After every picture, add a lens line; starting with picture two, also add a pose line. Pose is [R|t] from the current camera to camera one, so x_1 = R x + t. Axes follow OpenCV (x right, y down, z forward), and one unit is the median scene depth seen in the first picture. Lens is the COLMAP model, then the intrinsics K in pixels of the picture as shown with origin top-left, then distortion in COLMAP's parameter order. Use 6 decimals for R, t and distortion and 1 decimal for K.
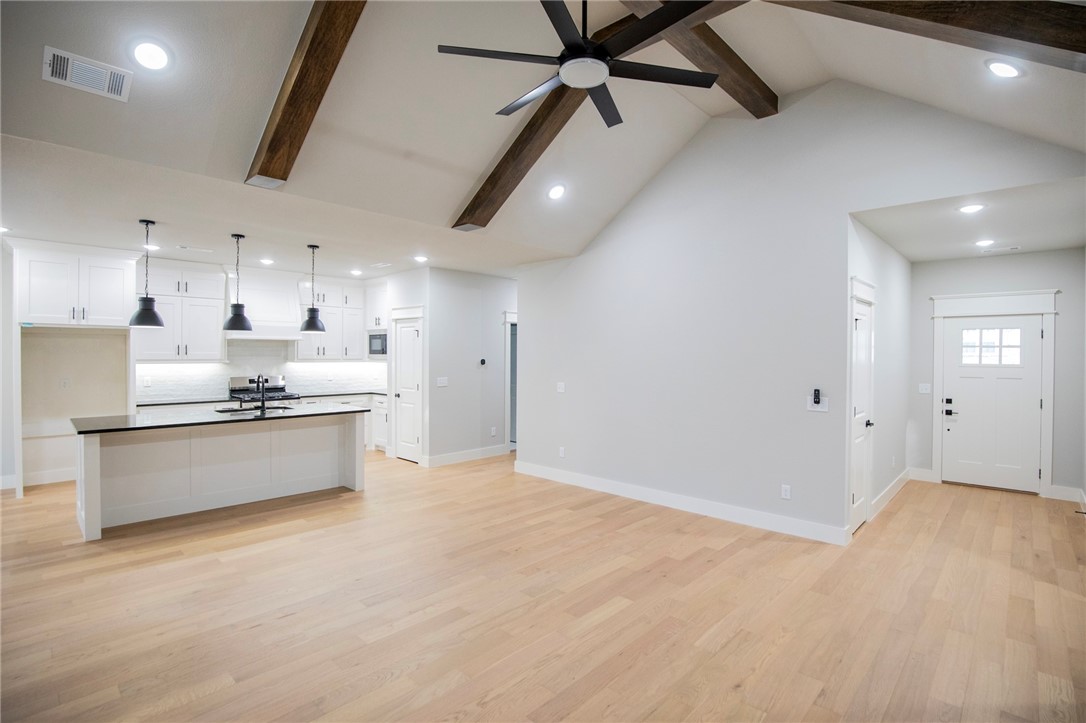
lens RADIAL K [[523.4, 0, 552.0], [0, 523.4, 358.7], [0, 0, 1]] dist [-0.026462, 0.000399]
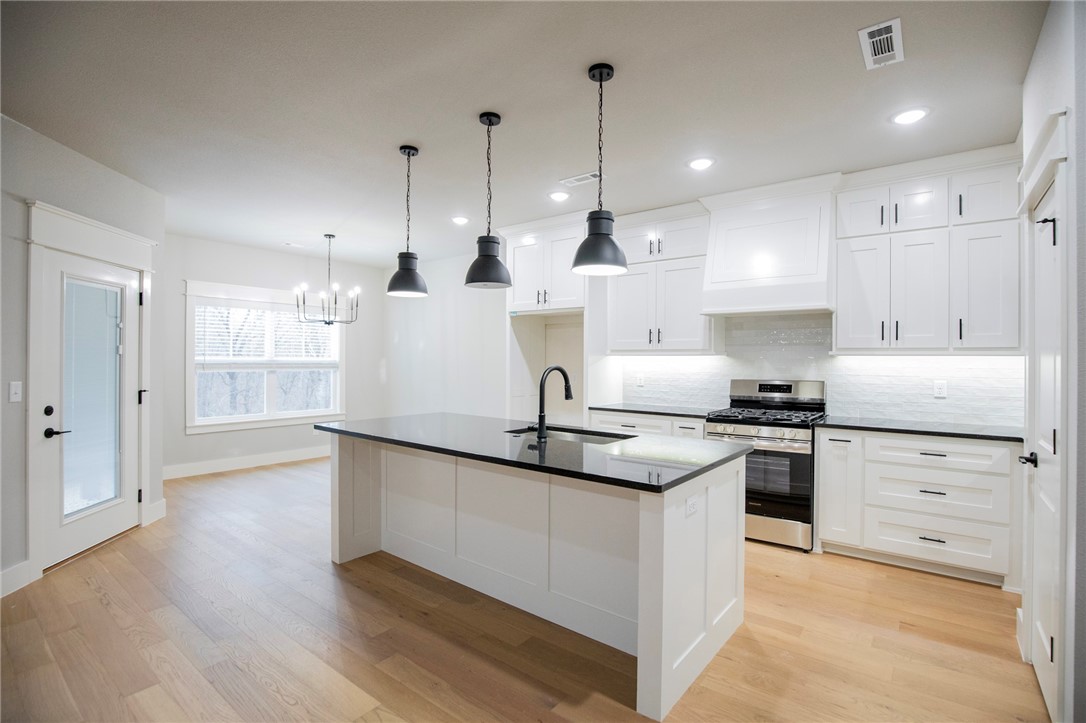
lens RADIAL K [[506.0, 0, 553.4], [0, 506.0, 359.6], [0, 0, 1]] dist [-0.025526, 0.000799]
pose [[0.099129, -0.004997, -0.995062, -0.050475], [-0.016407, 0.999843, -0.006655, 0.025055], [0.994939, 0.016986, 0.099031, 0.910686]]
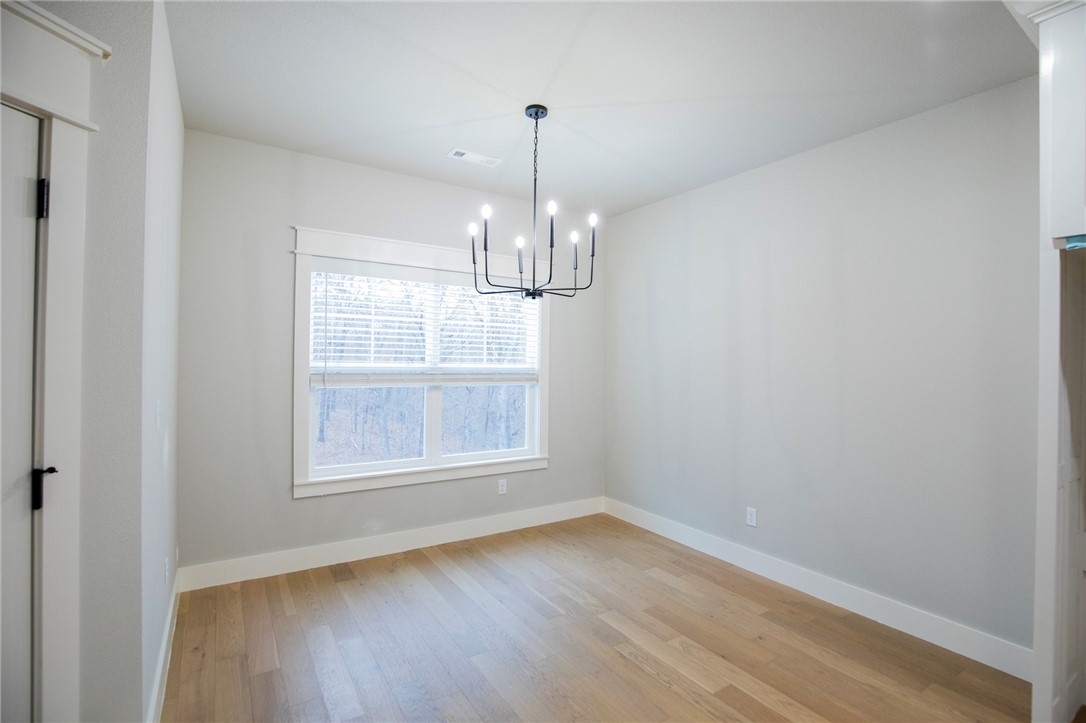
lens RADIAL K [[506.0, 0, 553.4], [0, 506.0, 359.6], [0, 0, 1]] dist [-0.025526, 0.000799]
pose [[-0.231873, -0.006362, -0.972725, -0.614544], [-0.030426, 0.999537, 0.000715, 0.013337], [0.972270, 0.029762, -0.231959, 0.701819]]
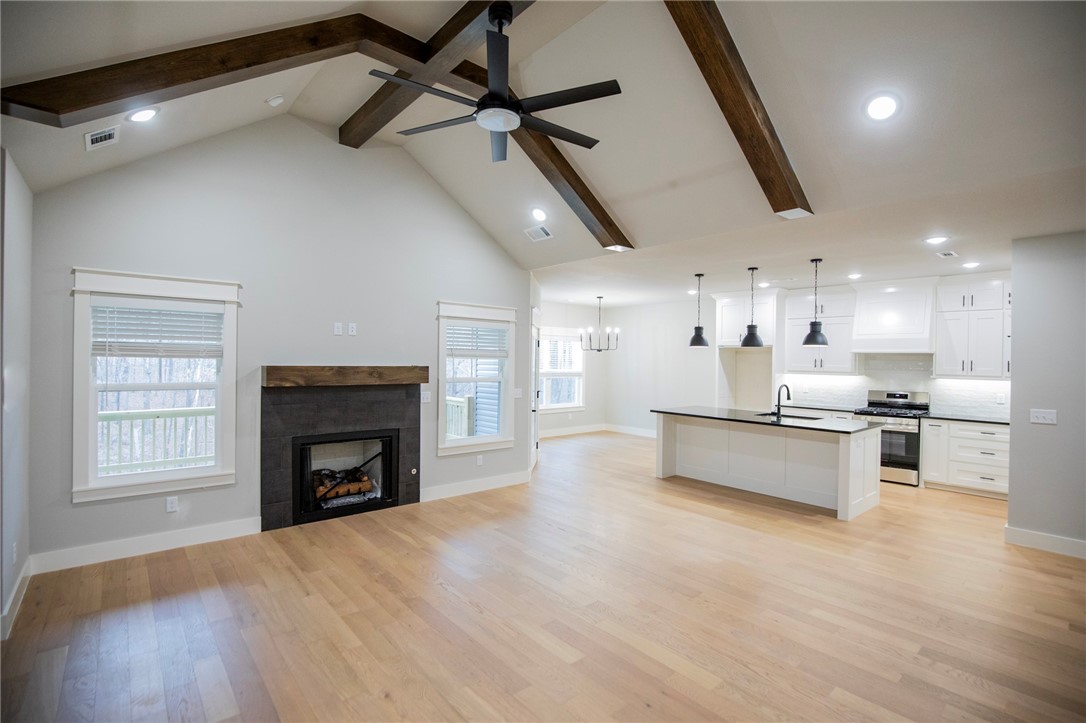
lens RADIAL K [[506.0, 0, 553.4], [0, 506.0, 359.6], [0, 0, 1]] dist [-0.025526, 0.000799]
pose [[-0.096159, -0.003096, -0.995361, 0.543932], [-0.023953, 0.999713, -0.000795, -0.011077], [0.995078, 0.023765, -0.096205, 0.586679]]
